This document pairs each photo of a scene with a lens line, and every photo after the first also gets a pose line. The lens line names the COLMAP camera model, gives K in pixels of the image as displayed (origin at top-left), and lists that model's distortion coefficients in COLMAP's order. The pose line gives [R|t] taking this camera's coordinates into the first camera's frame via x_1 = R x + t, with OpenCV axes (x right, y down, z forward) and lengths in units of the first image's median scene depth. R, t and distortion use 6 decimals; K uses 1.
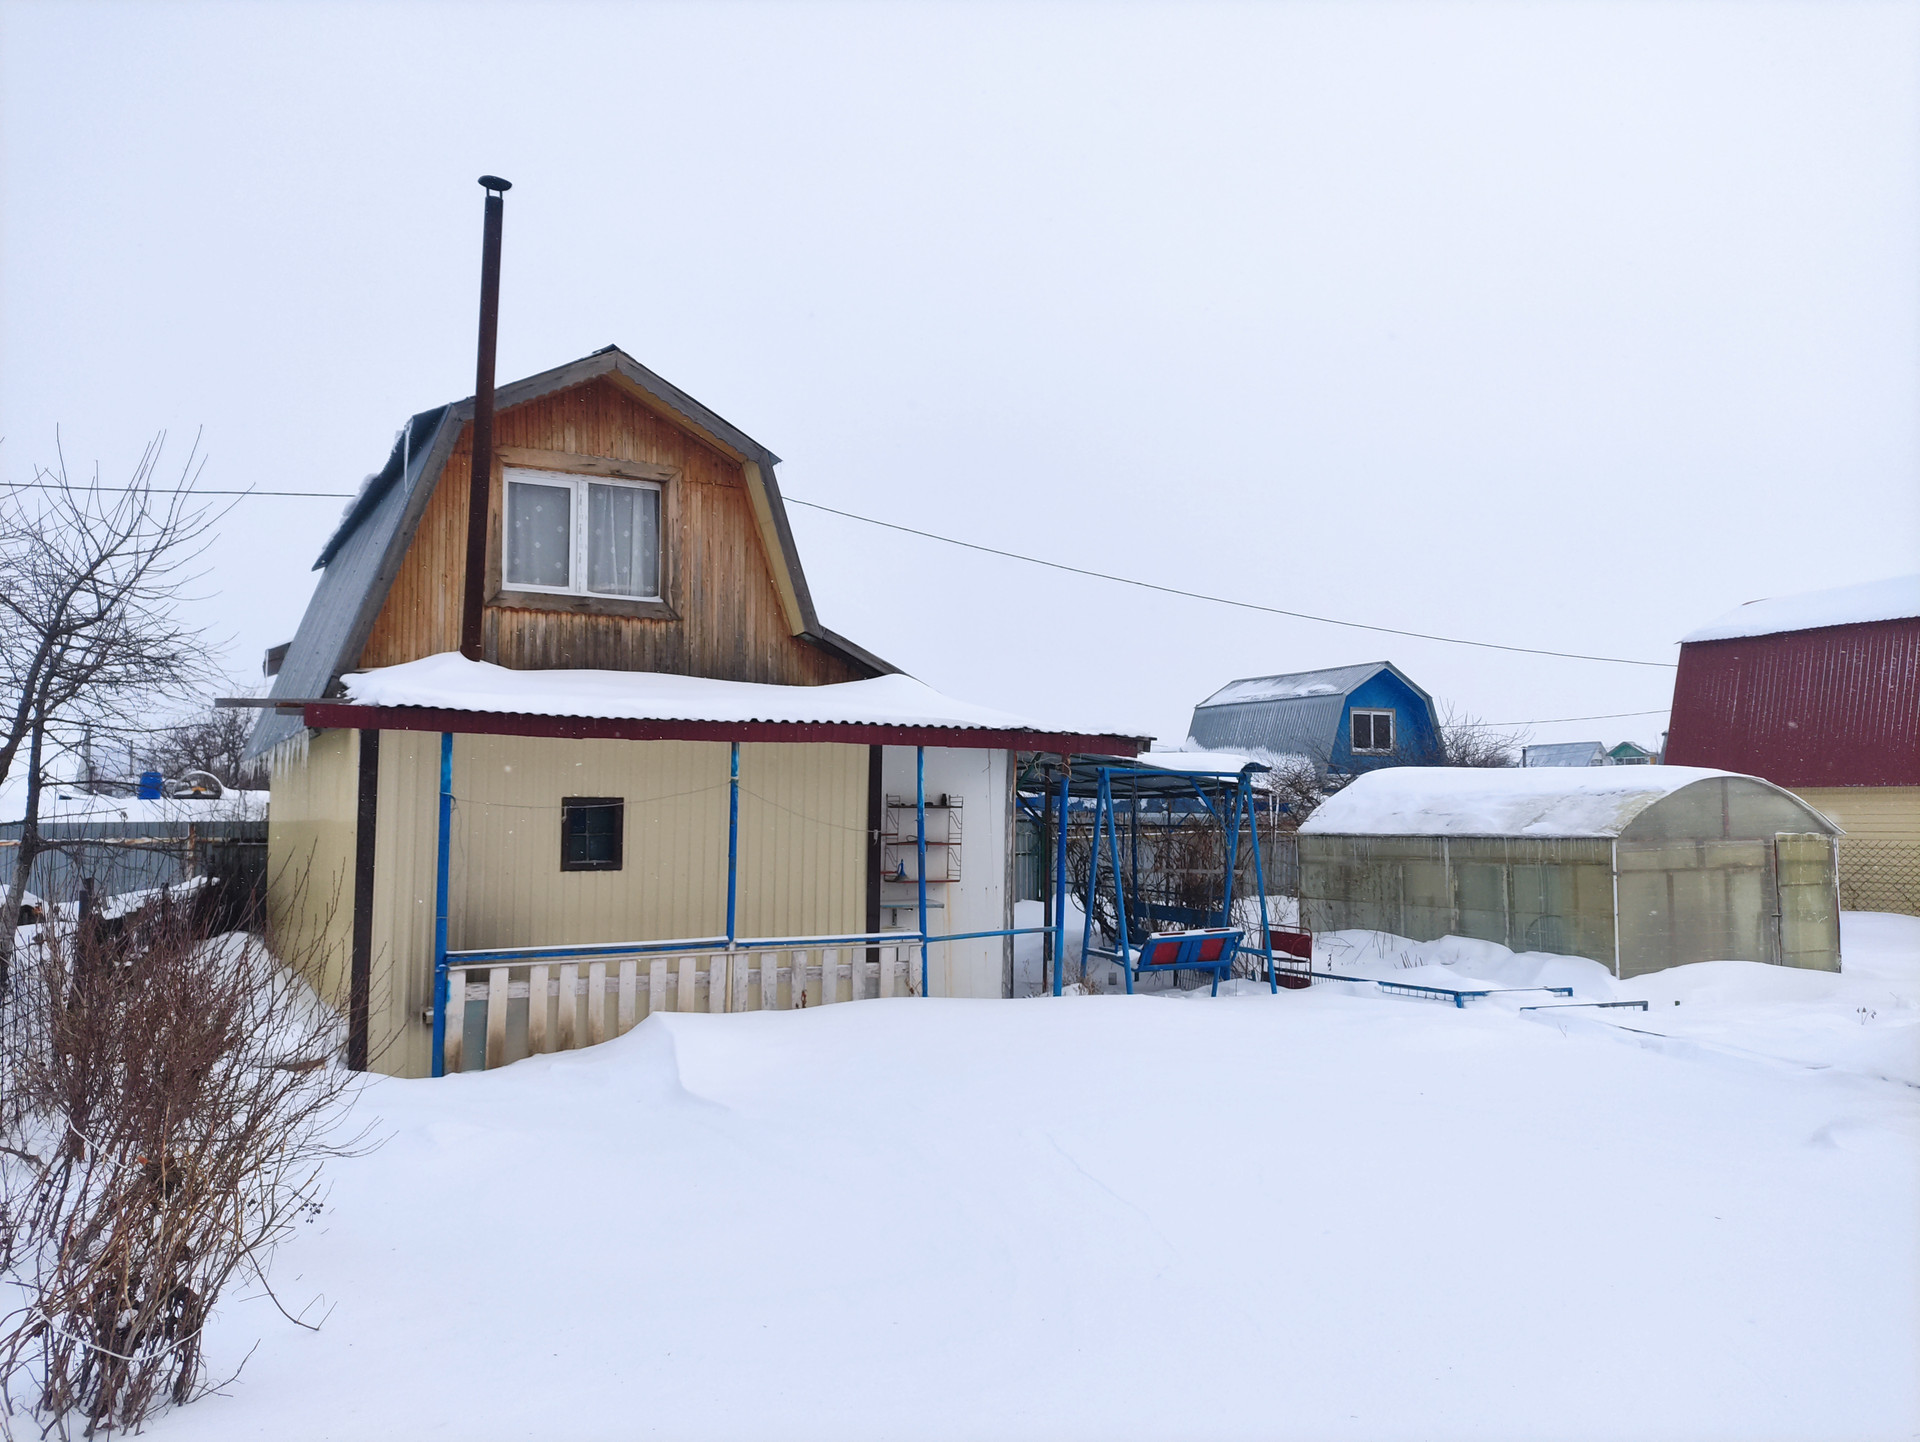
lens RADIAL K [[1395.7, 0, 961.1], [0, 1395.7, 721.3], [0, 0, 1]] dist [0.073054, -0.078713]
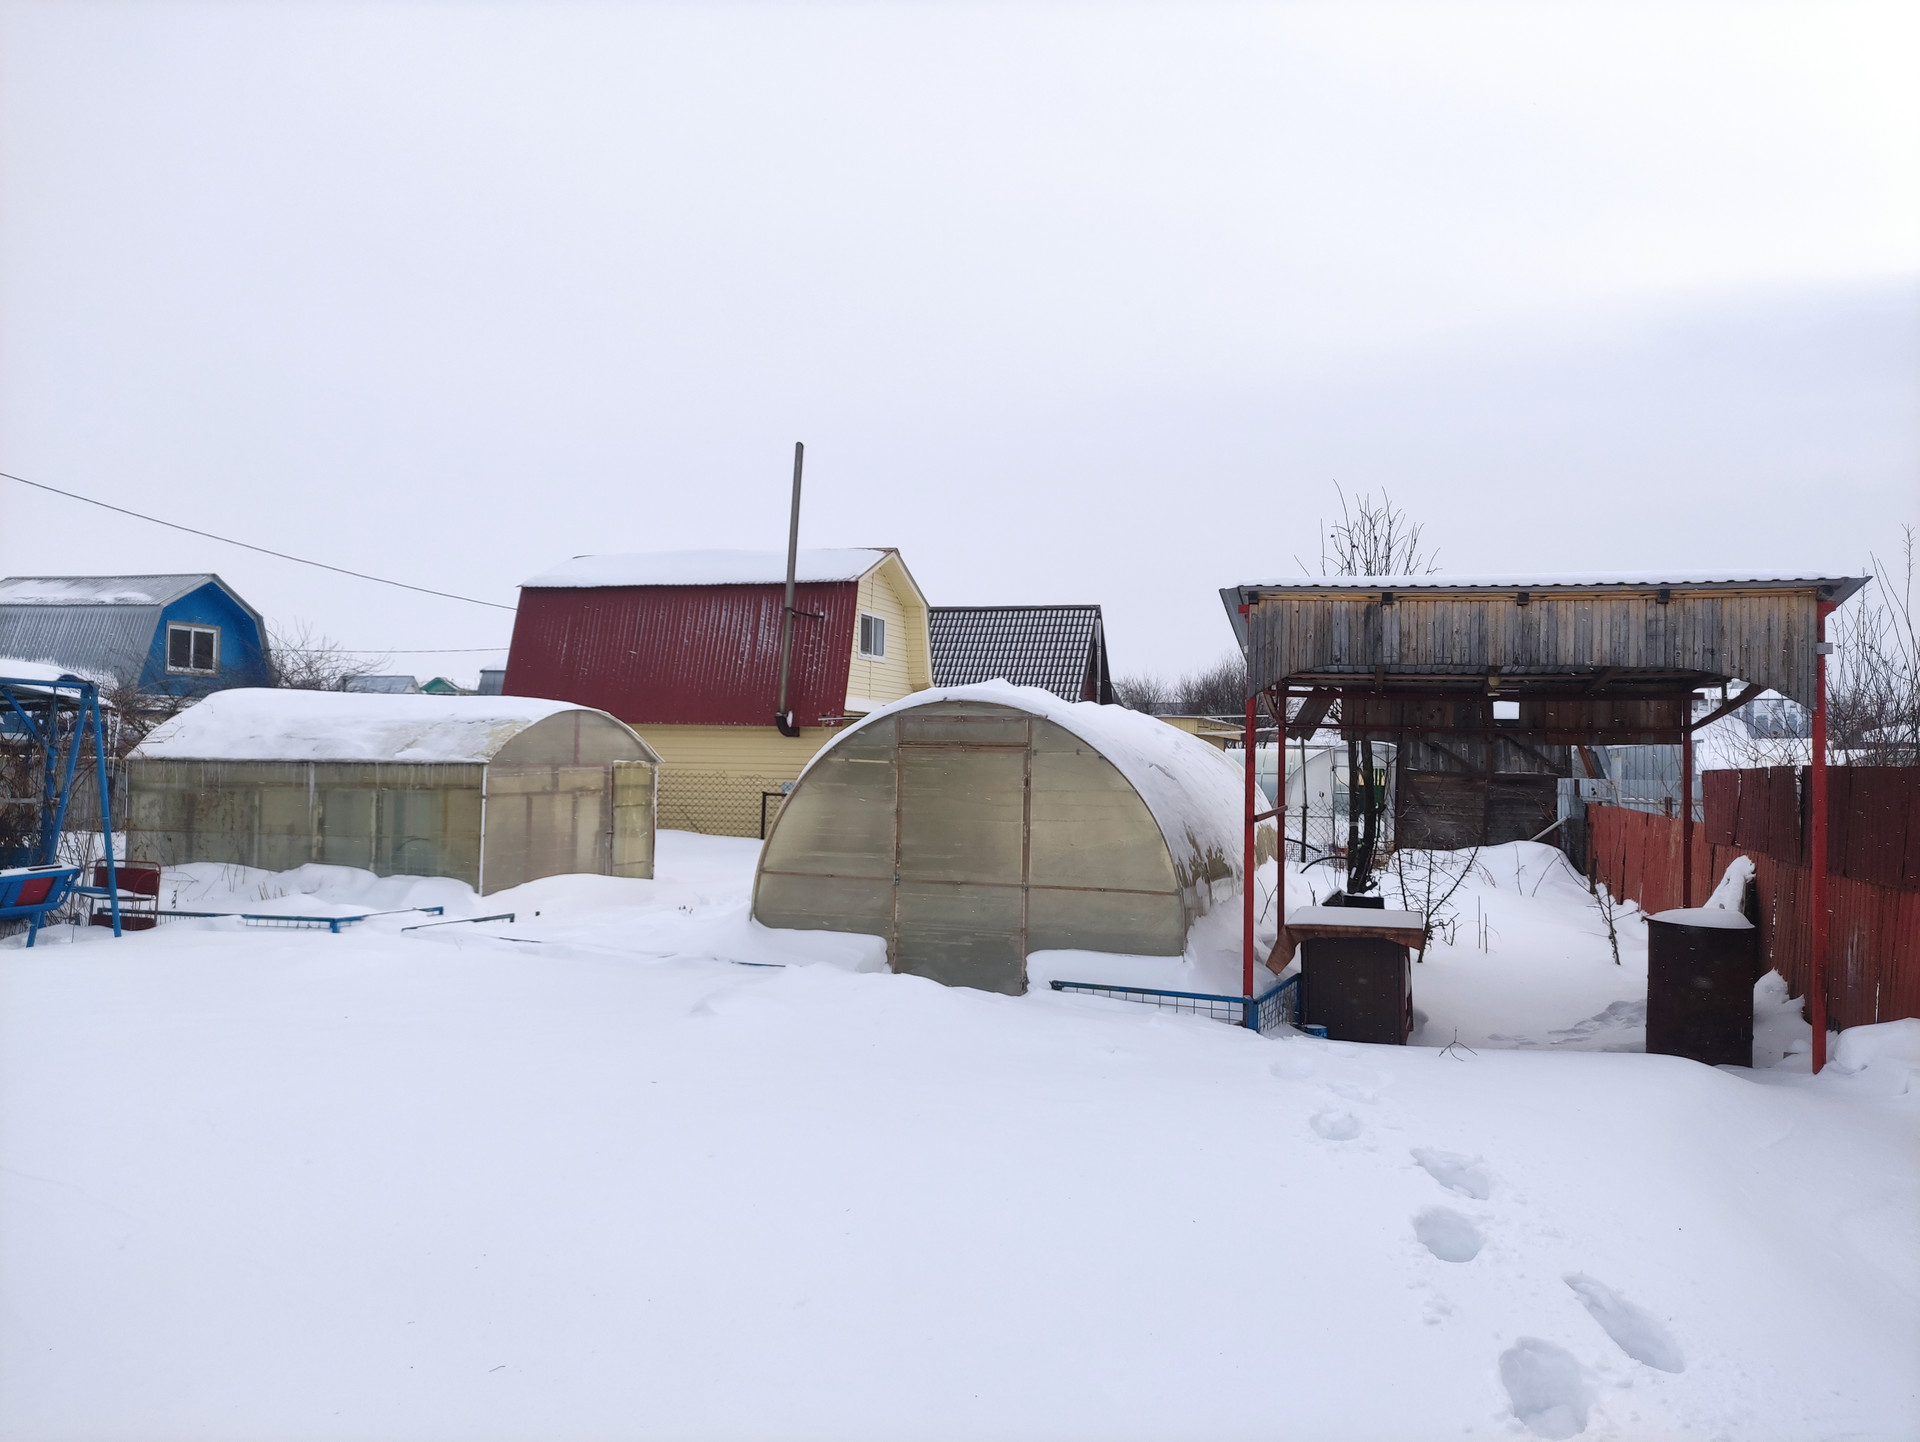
lens RADIAL K [[1395.7, 0, 961.1], [0, 1395.7, 721.3], [0, 0, 1]] dist [0.073054, -0.078713]
pose [[0.703032, 0.032242, 0.710427, -0.034531], [-0.067062, 0.997526, 0.021092, 0.004987], [-0.707989, -0.062470, 0.703455, 0.011042]]
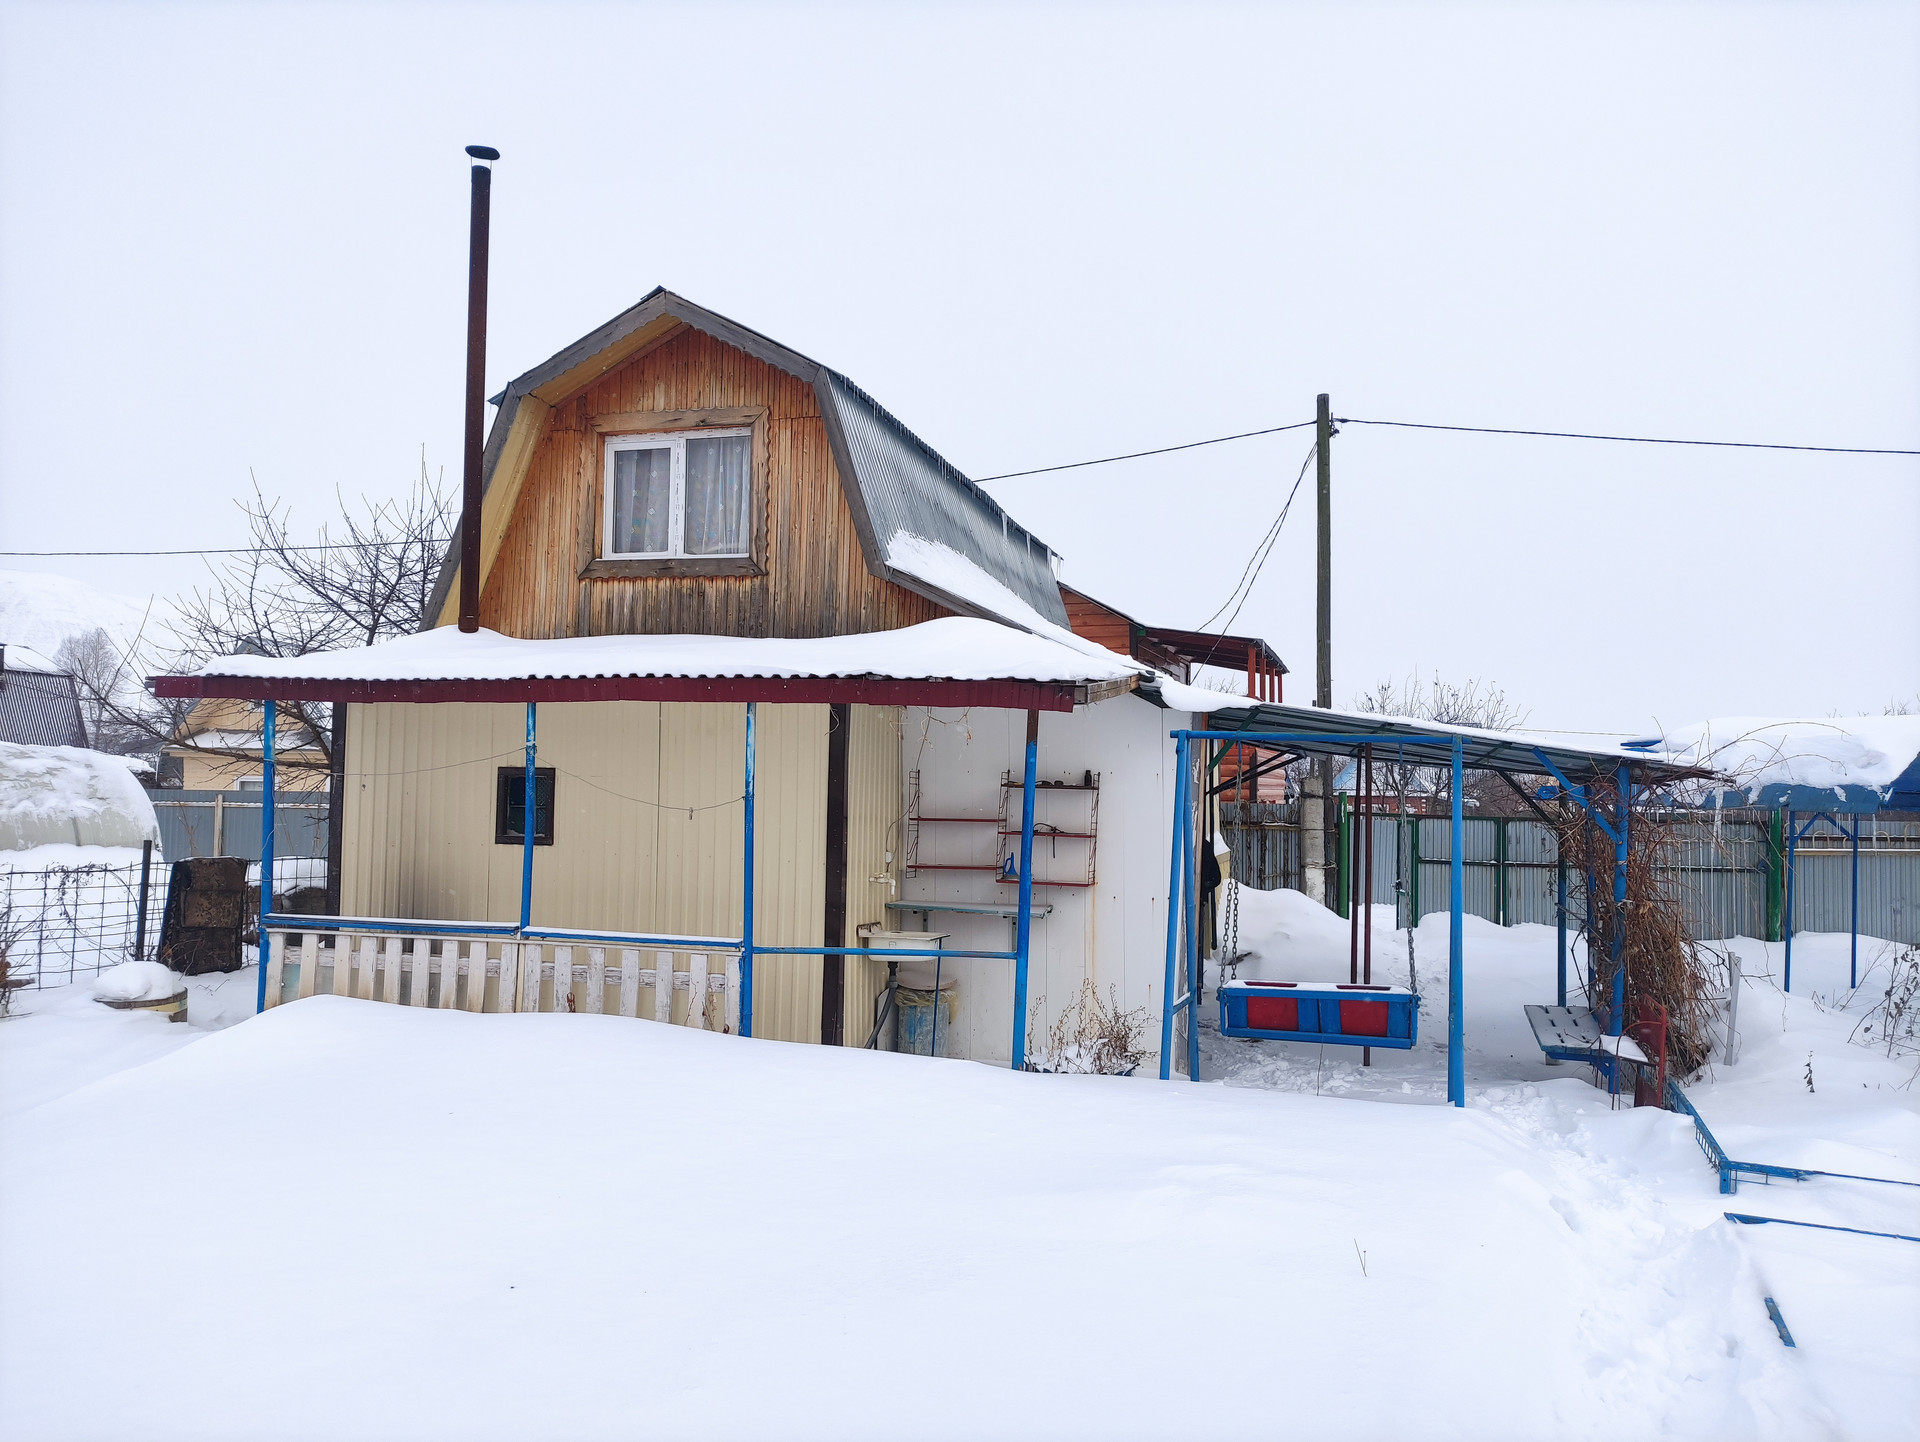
lens RADIAL K [[1395.7, 0, 961.1], [0, 1395.7, 721.3], [0, 0, 1]] dist [0.073054, -0.078713]
pose [[0.710409, -0.023634, -0.703392, 0.411218], [0.025558, 0.999643, -0.007774, 0.025384], [0.703325, -0.012455, 0.710760, 0.355522]]
